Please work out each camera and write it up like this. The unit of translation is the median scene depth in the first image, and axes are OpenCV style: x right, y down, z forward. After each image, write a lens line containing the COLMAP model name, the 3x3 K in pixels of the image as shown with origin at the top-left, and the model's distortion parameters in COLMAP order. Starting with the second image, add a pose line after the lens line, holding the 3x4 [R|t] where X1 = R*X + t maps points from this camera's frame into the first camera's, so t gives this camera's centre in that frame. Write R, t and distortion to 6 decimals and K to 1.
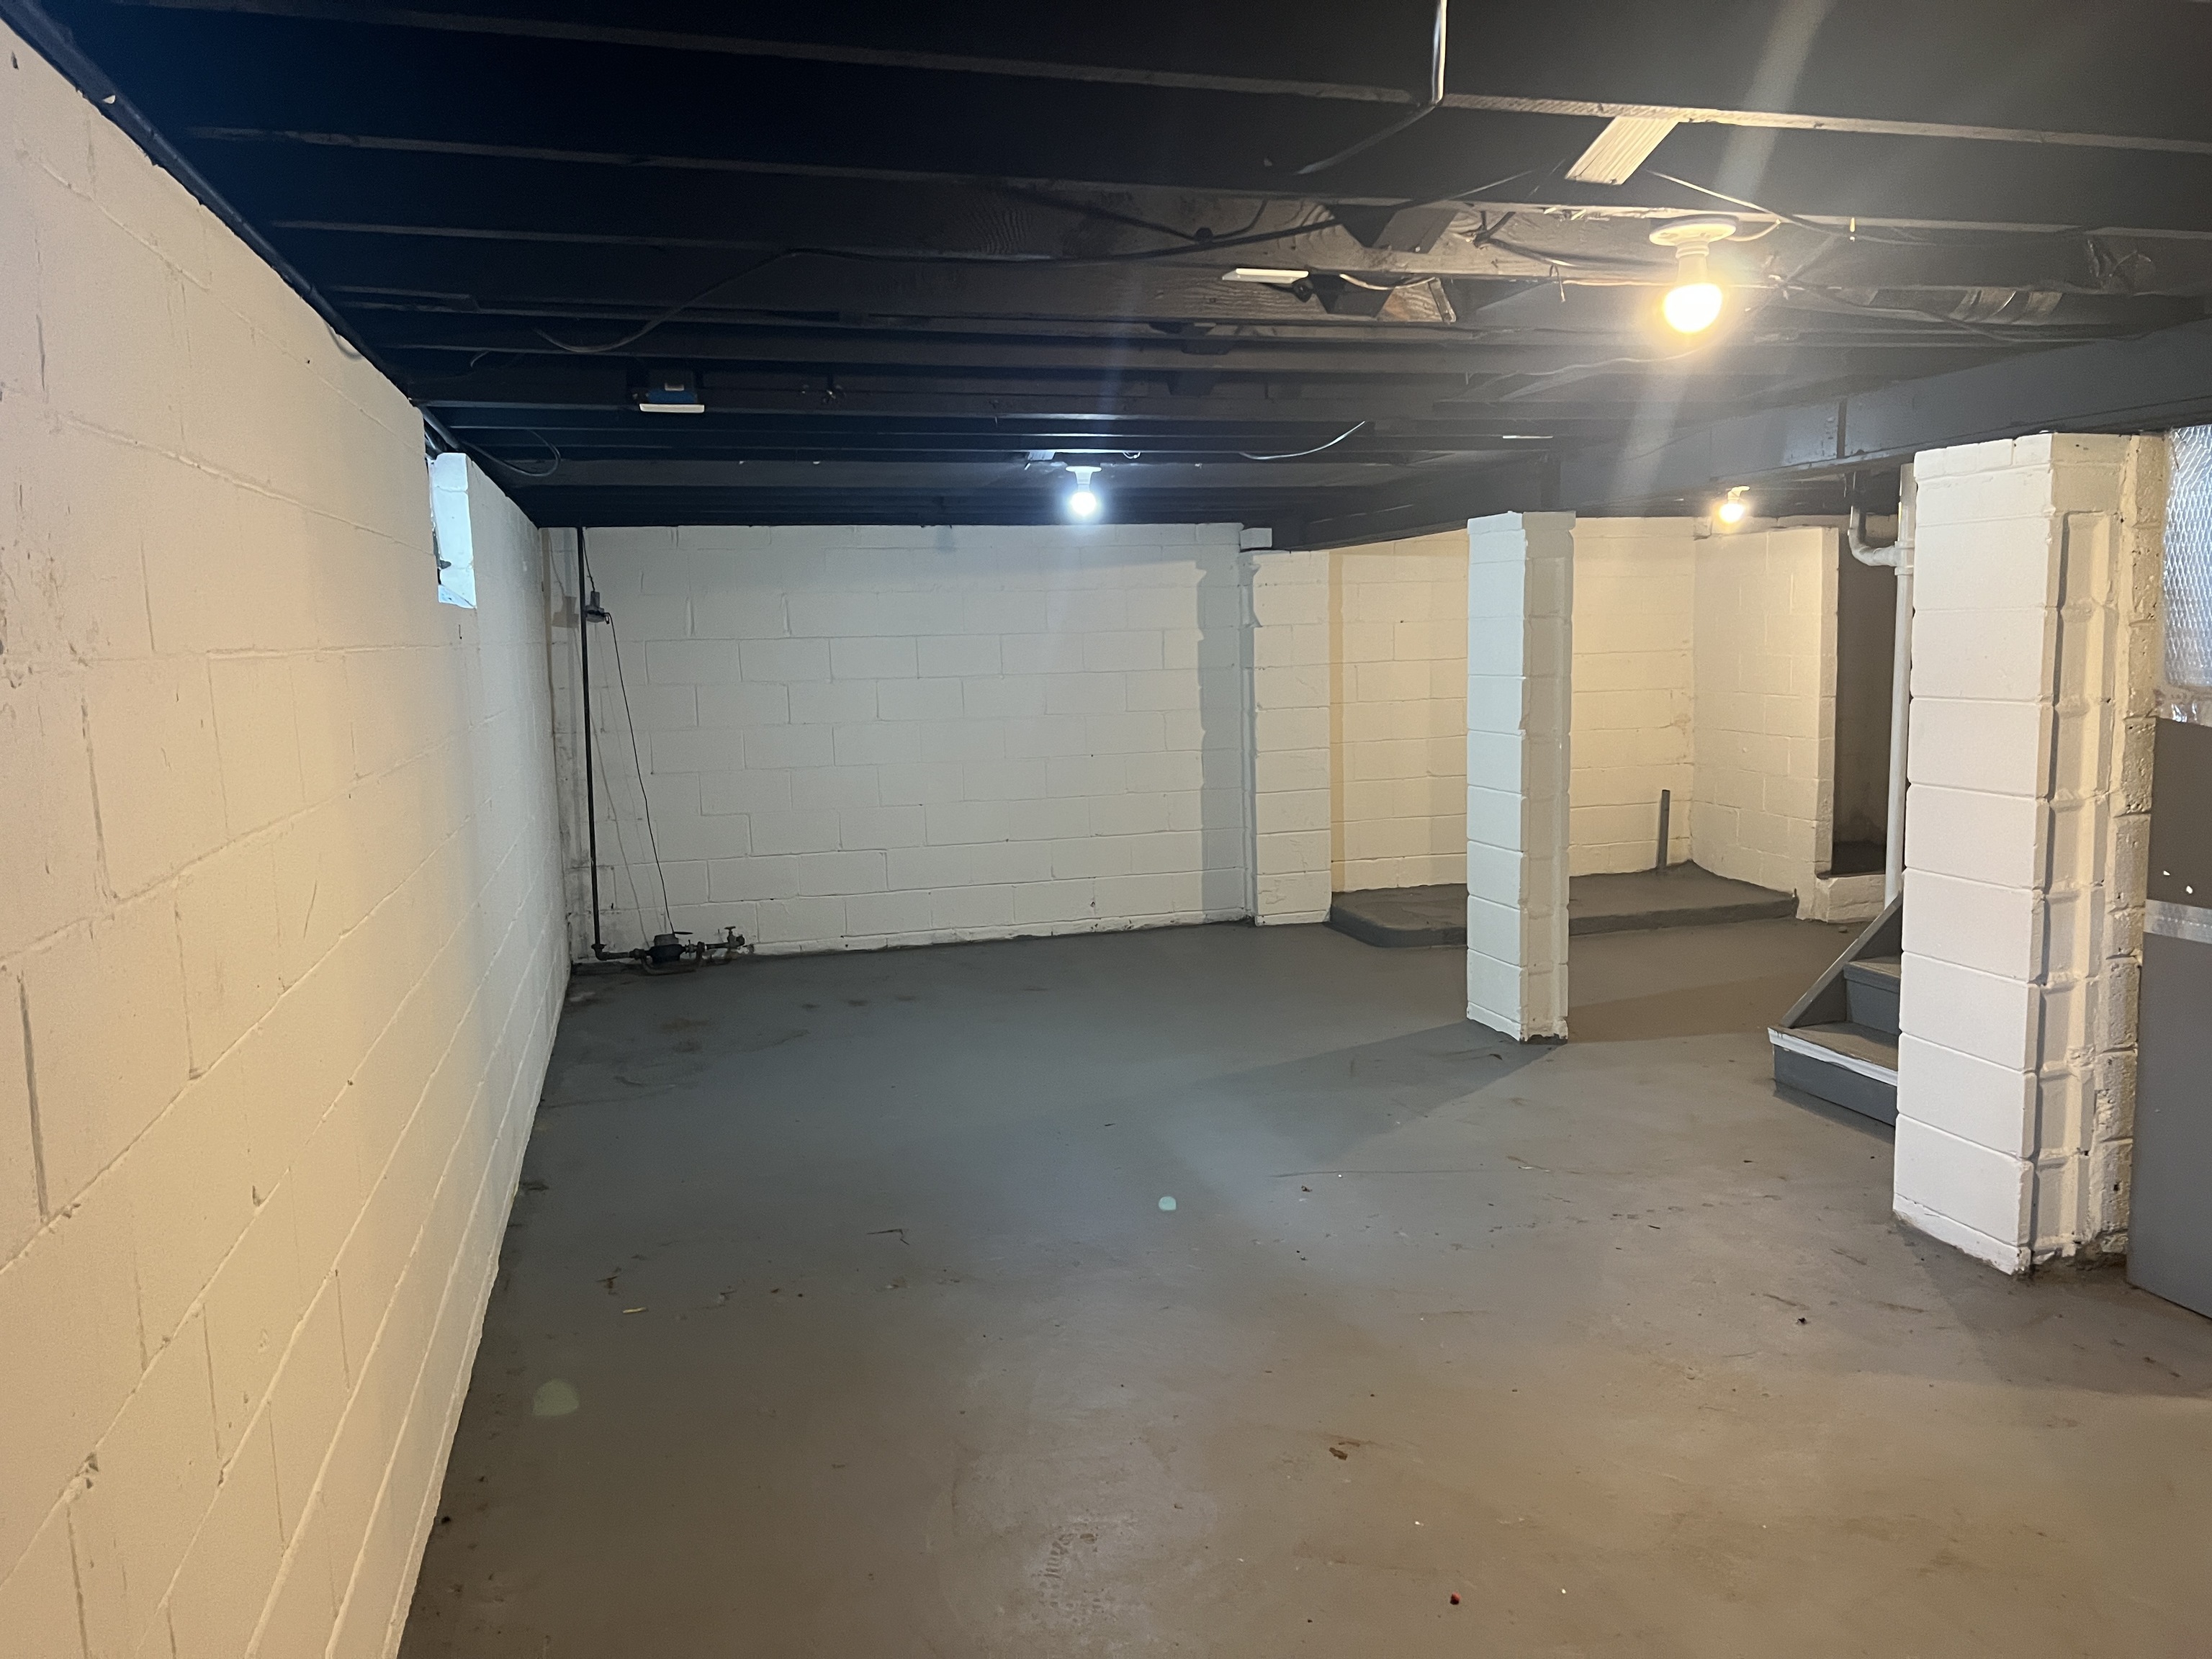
lens RADIAL K [[1663.7, 0, 1108.5], [0, 1663.7, 835.9], [0, 0, 1]] dist [0.080181, -0.072734]
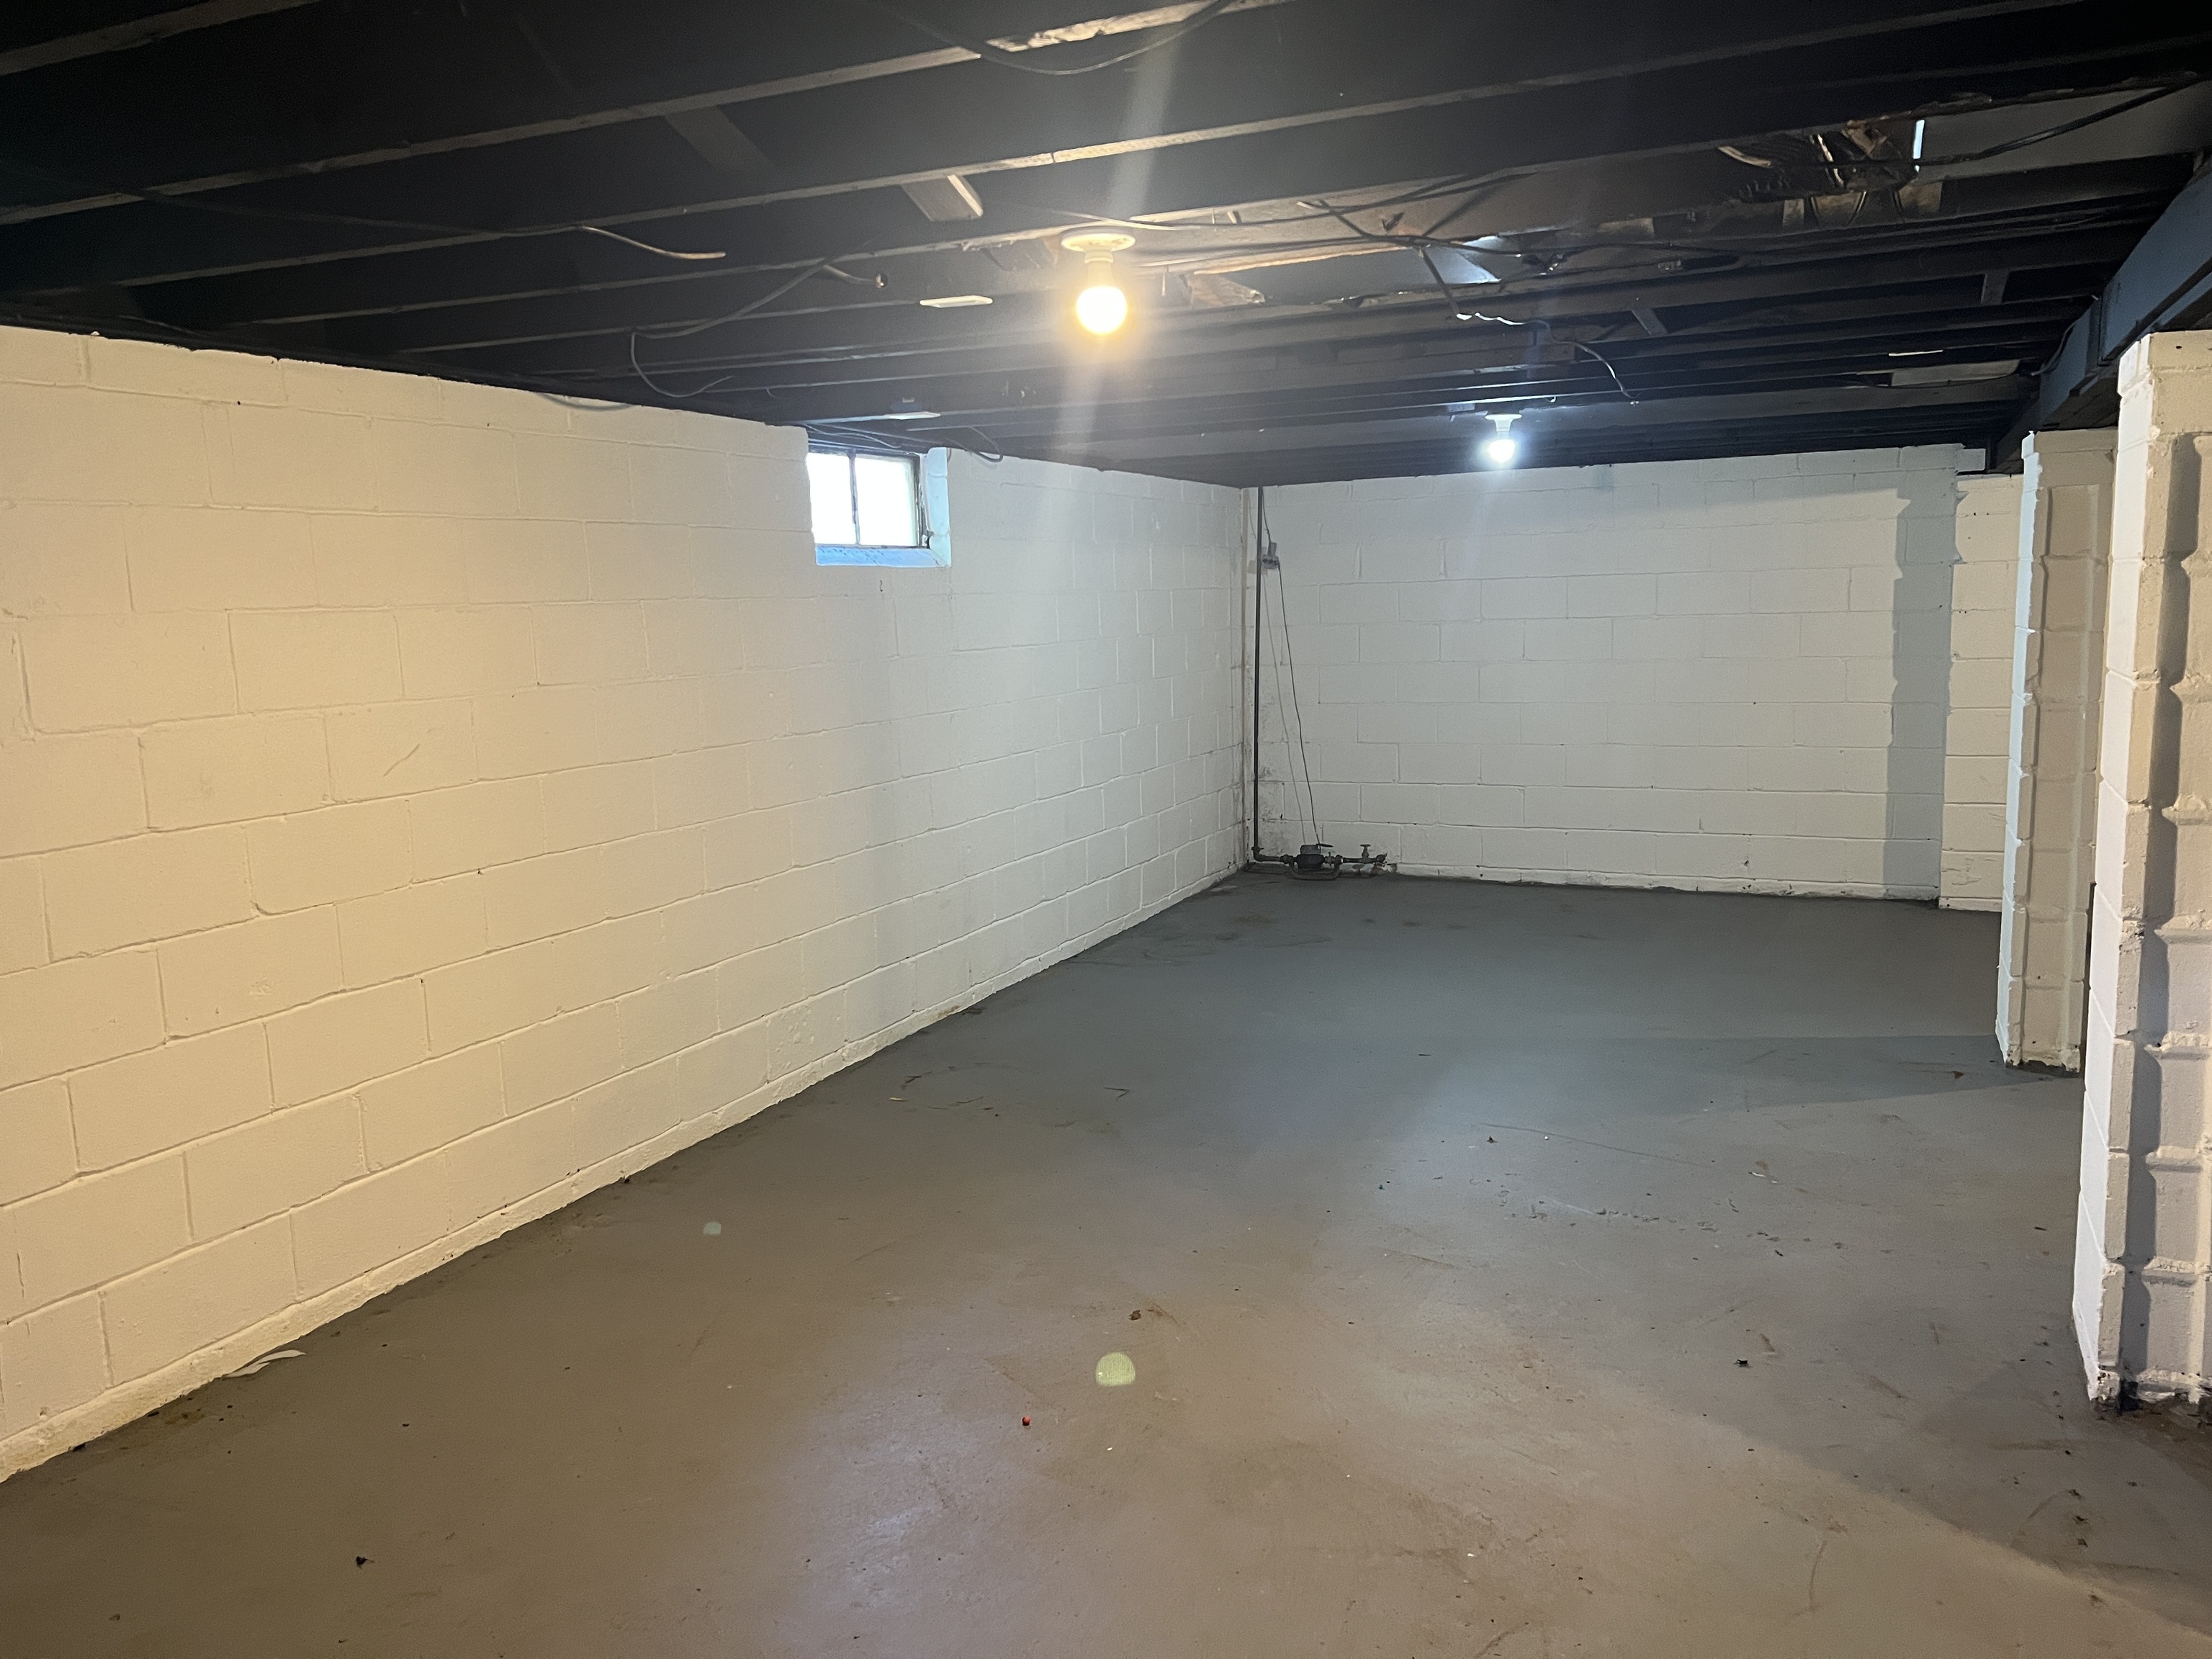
lens RADIAL K [[1663.7, 0, 1111.8], [0, 1663.7, 817.0], [0, 0, 1]] dist [0.080181, -0.072734]
pose [[0.765084, 0.090505, -0.637539, 0.356087], [-0.071124, 0.995893, 0.056025, -0.013663], [0.639991, 0.002481, 0.768378, 0.050557]]
